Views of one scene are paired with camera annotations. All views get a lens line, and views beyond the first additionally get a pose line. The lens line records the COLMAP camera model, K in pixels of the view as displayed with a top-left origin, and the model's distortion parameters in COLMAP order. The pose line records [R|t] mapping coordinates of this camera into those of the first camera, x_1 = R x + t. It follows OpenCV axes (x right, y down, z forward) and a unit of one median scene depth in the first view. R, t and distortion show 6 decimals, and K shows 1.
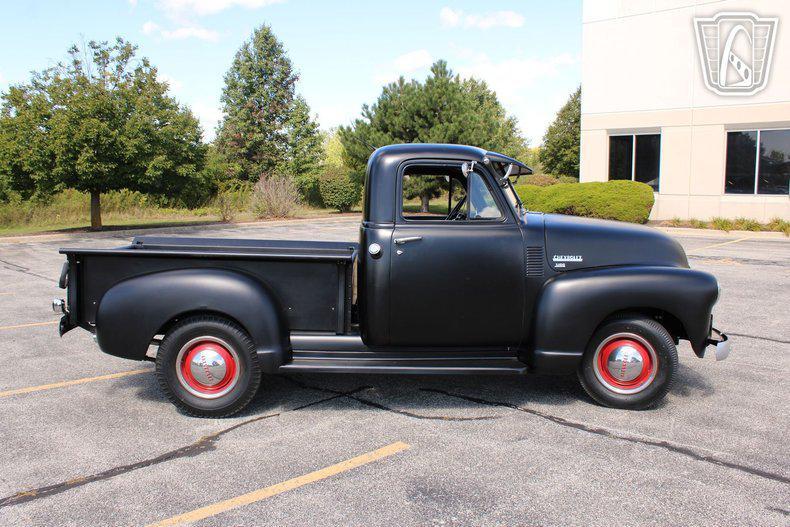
lens RADIAL K [[687.7, 0, 395.0], [0, 687.7, 263.5], [0, 0, 1]] dist [-0.098558, 0.016755]
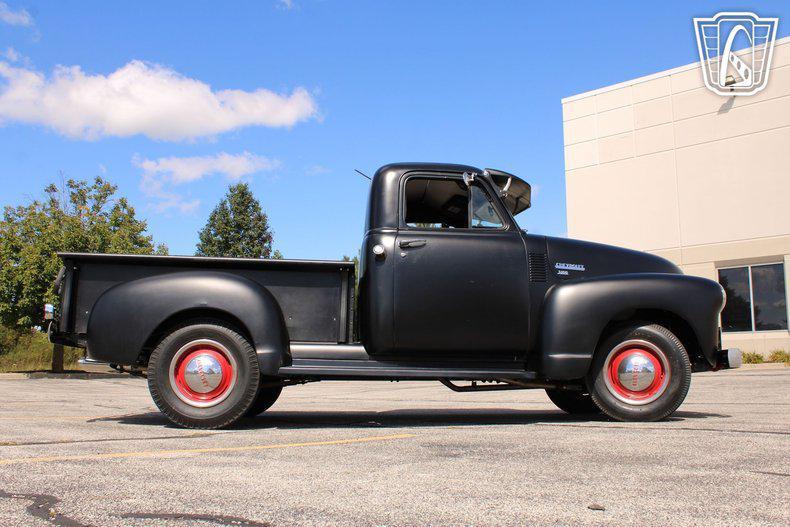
lens RADIAL K [[733.4, 0, 395.0], [0, 733.4, 263.5], [0, 0, 1]] dist [-0.091199, 0.012938]
pose [[0.999511, 0.001663, 0.031221, -0.036830], [0.006423, 0.966365, -0.257095, 0.255365], [-0.030599, 0.257170, 0.965882, -0.027840]]
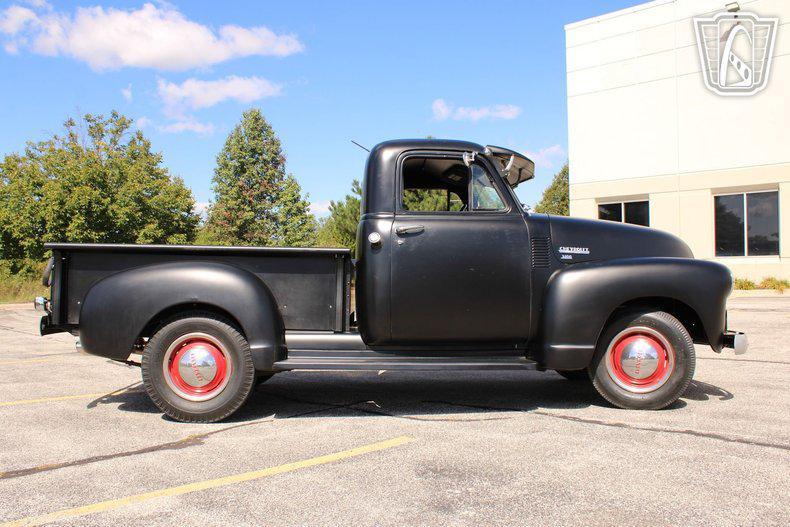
lens RADIAL K [[687.7, 0, 395.0], [0, 687.7, 263.5], [0, 0, 1]] dist [-0.116043, 0.056232]
pose [[0.999822, -0.010202, 0.015874, -0.015510], [0.012200, 0.991262, -0.131343, 0.131285], [-0.014395, 0.131514, 0.991210, 0.049476]]
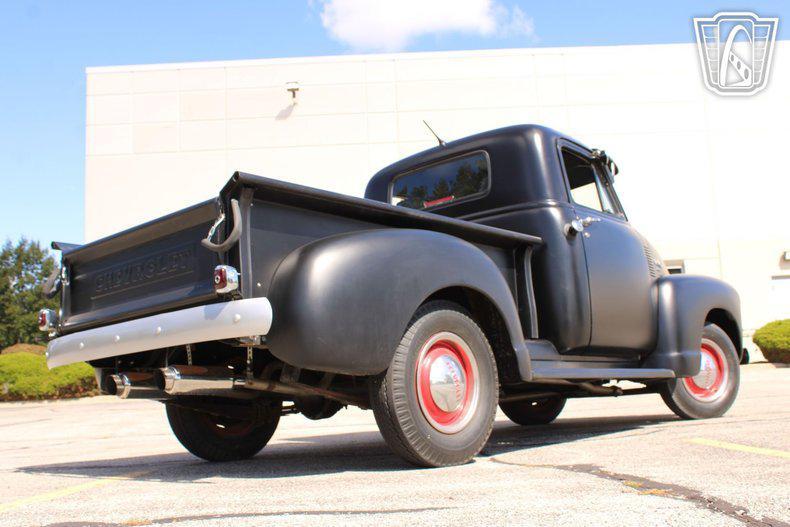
lens RADIAL K [[846.5, 0, 378.9], [0, 846.5, 265.1], [0, 0, 1]] dist [-0.063987, 0.008152]
pose [[0.704896, 0.068586, 0.705987, -0.855814], [0.127431, 0.966875, -0.221165, 0.204339], [-0.697770, 0.245862, 0.672807, 0.458008]]
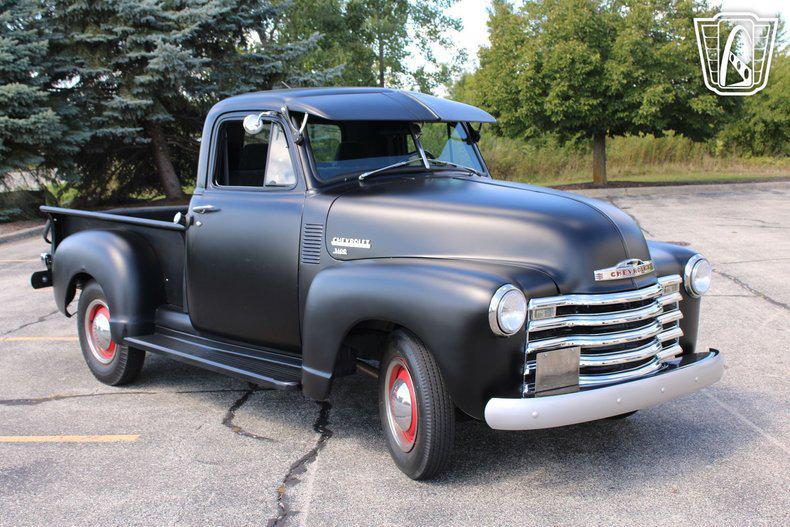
lens RADIAL K [[1017.5, 0, 394.4], [0, 1017.5, 235.2], [0, 0, 1]] dist [-0.003258, 0.039770]
pose [[0.667014, 0.053632, -0.743113, 1.047444], [-0.054463, 0.998247, 0.023160, -0.041244], [0.743052, 0.025024, 0.668765, 0.311952]]
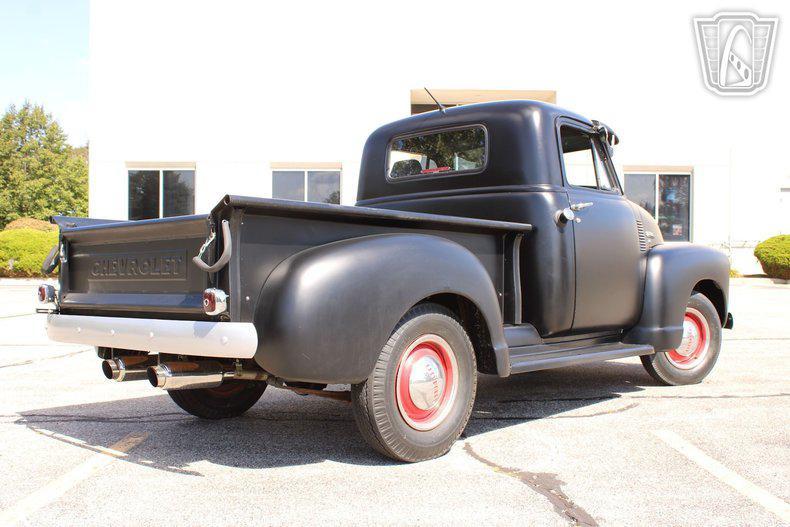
lens RADIAL K [[851.4, 0, 375.8], [0, 851.4, 264.3], [0, 0, 1]] dist [-0.060204, 0.027739]
pose [[0.711361, -0.006669, 0.702795, -0.865646], [0.078781, 0.994410, -0.070304, 0.087080], [-0.698397, 0.105379, 0.707910, 0.405732]]
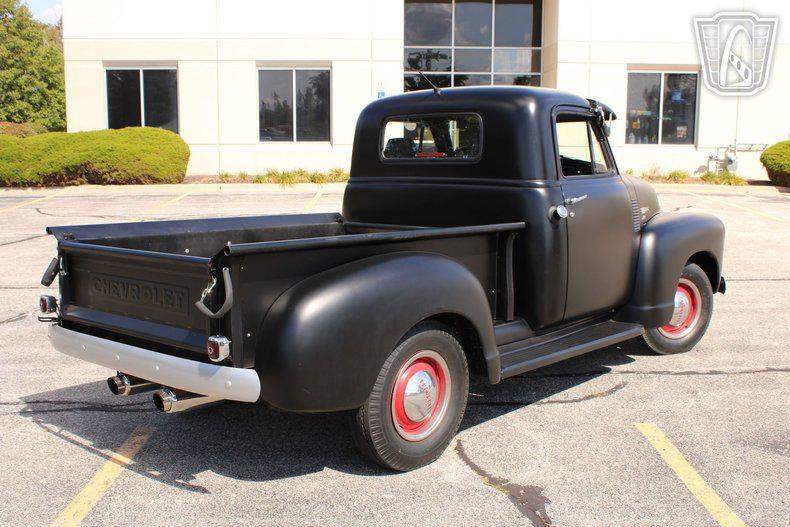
lens RADIAL K [[887.7, 0, 373.6], [0, 887.7, 262.1], [0, 0, 1]] dist [-0.043126, 0.000240]
pose [[0.706225, -0.105033, 0.700153, -0.898972], [0.083753, 0.994384, 0.064693, -0.047142], [-0.703017, 0.012953, 0.711056, 0.361256]]
